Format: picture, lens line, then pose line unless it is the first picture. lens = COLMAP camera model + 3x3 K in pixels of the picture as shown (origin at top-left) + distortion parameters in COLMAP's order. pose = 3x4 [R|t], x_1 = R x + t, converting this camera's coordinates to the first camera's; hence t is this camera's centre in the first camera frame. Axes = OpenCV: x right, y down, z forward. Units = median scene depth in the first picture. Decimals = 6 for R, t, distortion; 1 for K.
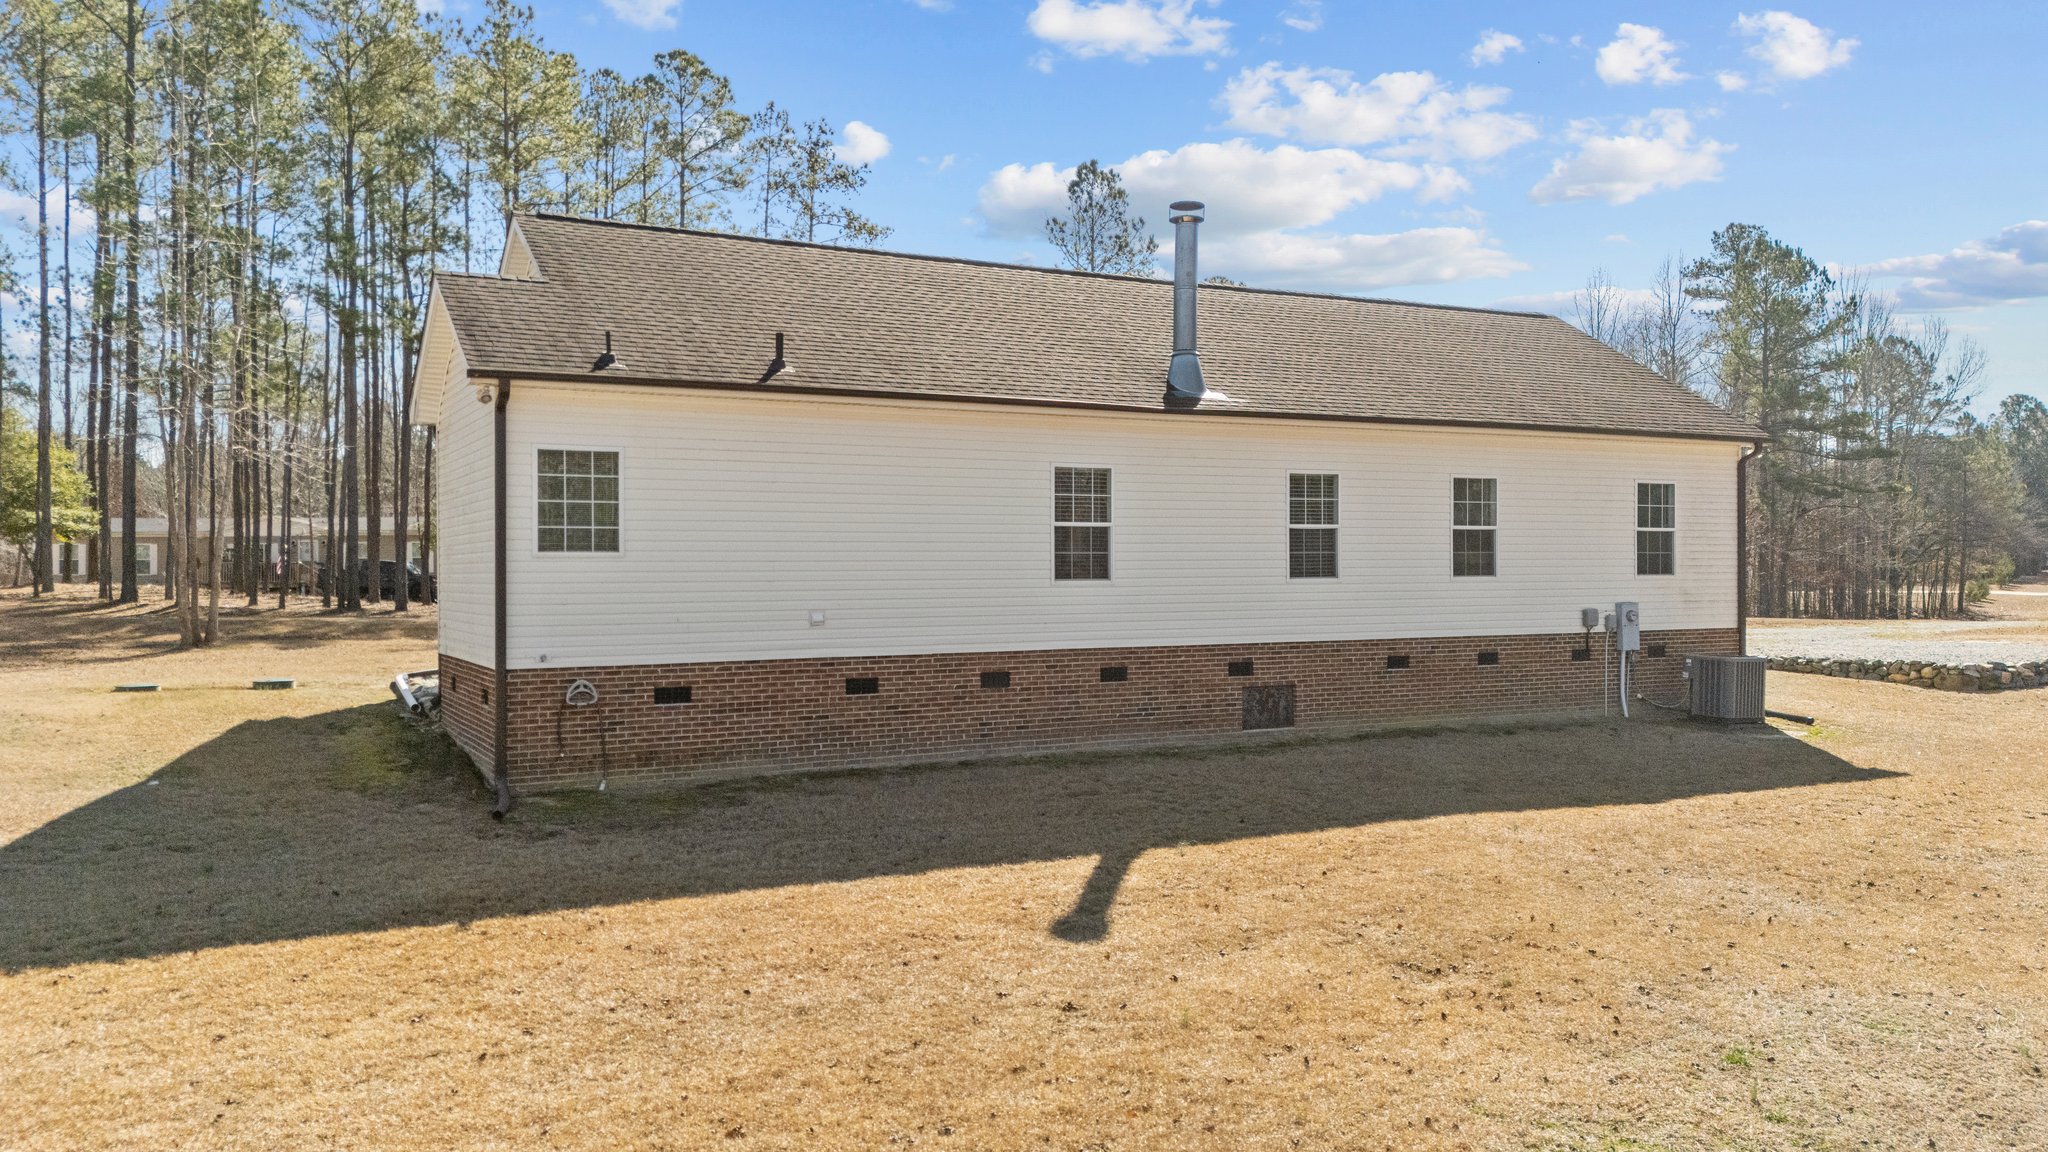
lens RADIAL K [[1477.2, 0, 974.1], [0, 1477.2, 554.0], [0, 0, 1]] dist [0.071749, -0.063102]
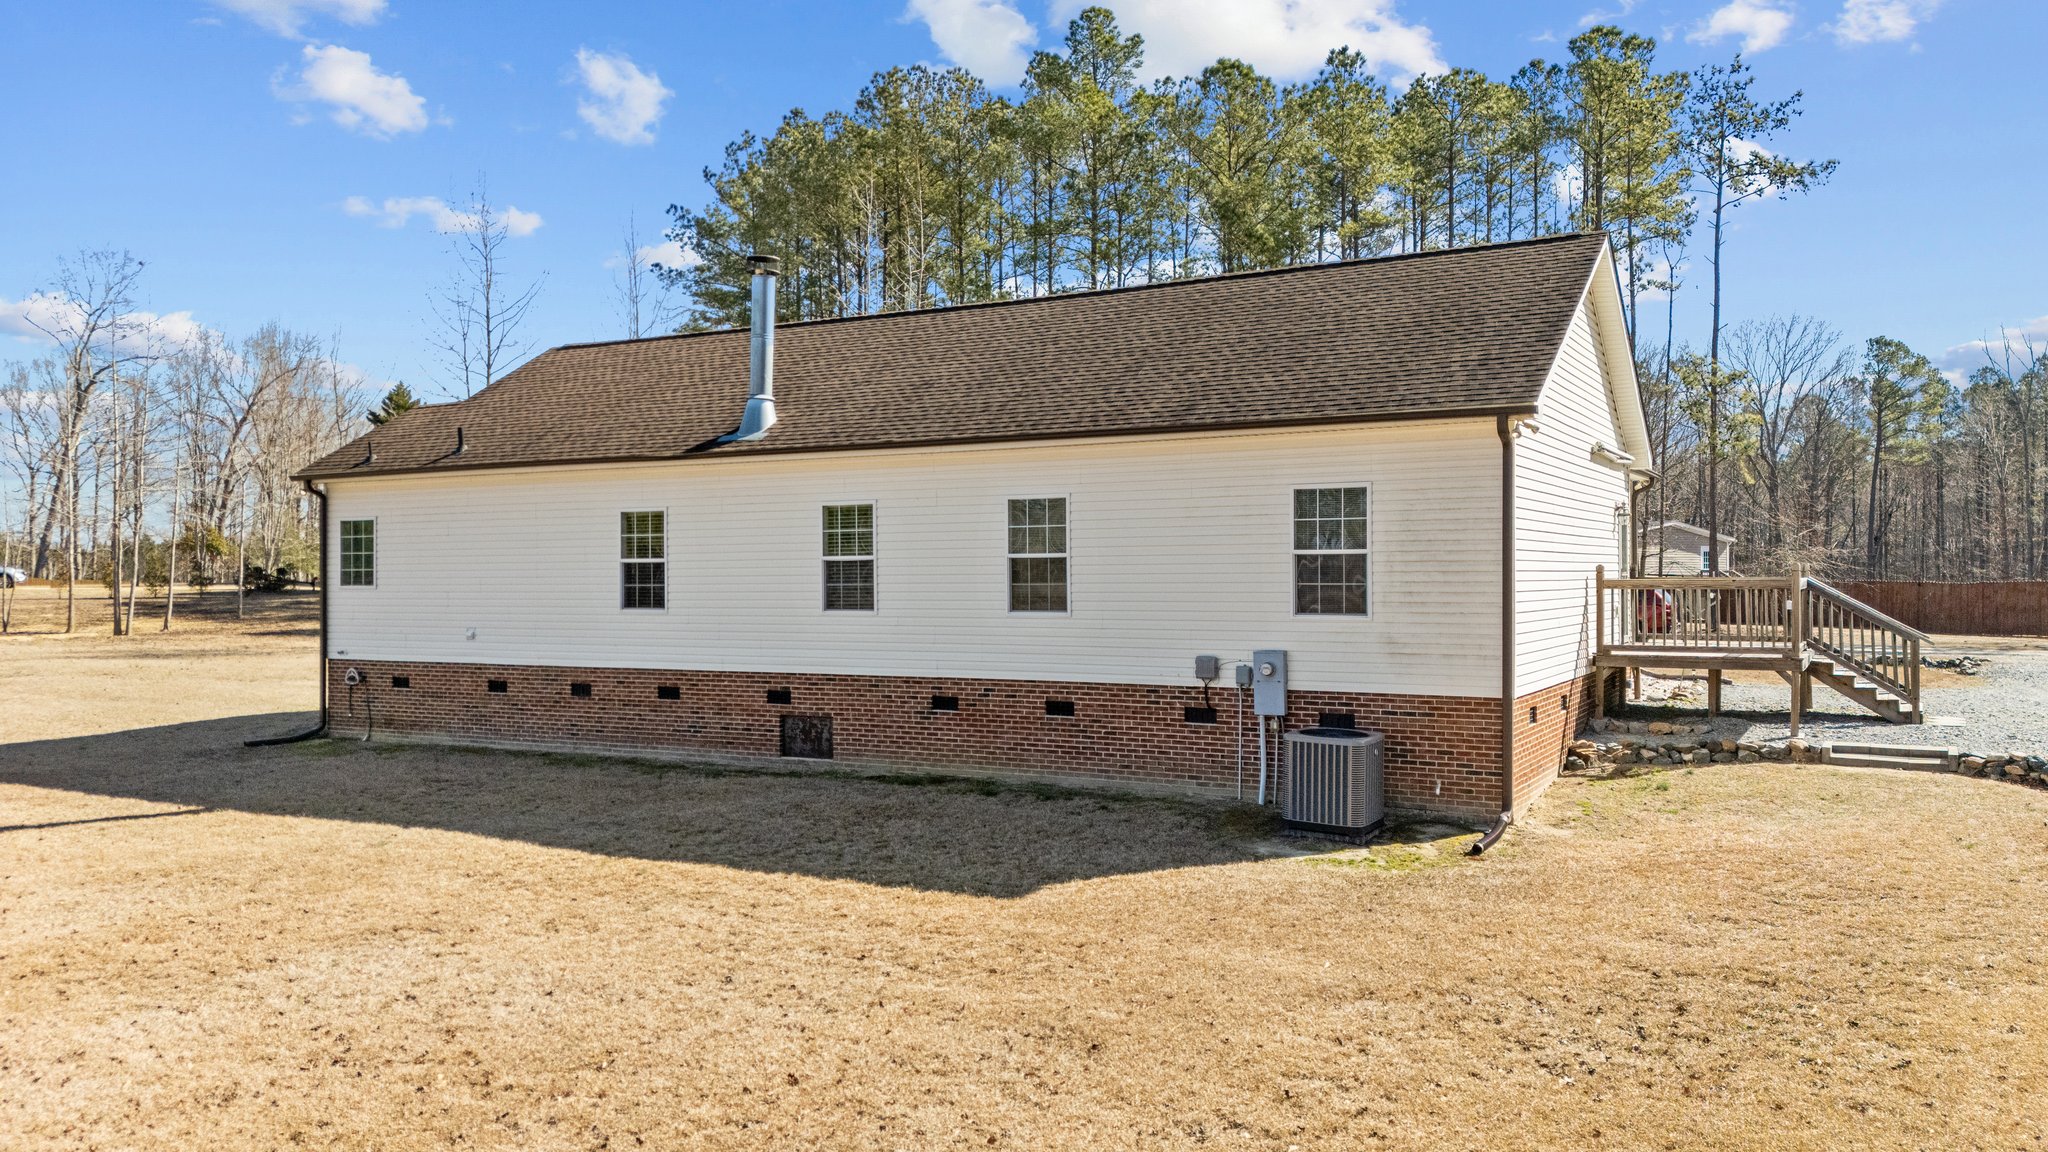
lens RADIAL K [[1477.2, 0, 1016.8], [0, 1477.2, 584.7], [0, 0, 1]] dist [0.071749, -0.063102]
pose [[0.560507, 0.001079, -0.828149, 1.124467], [0.004830, 0.999978, 0.004572, -0.005059], [0.828135, -0.006563, 0.560490, 0.552910]]
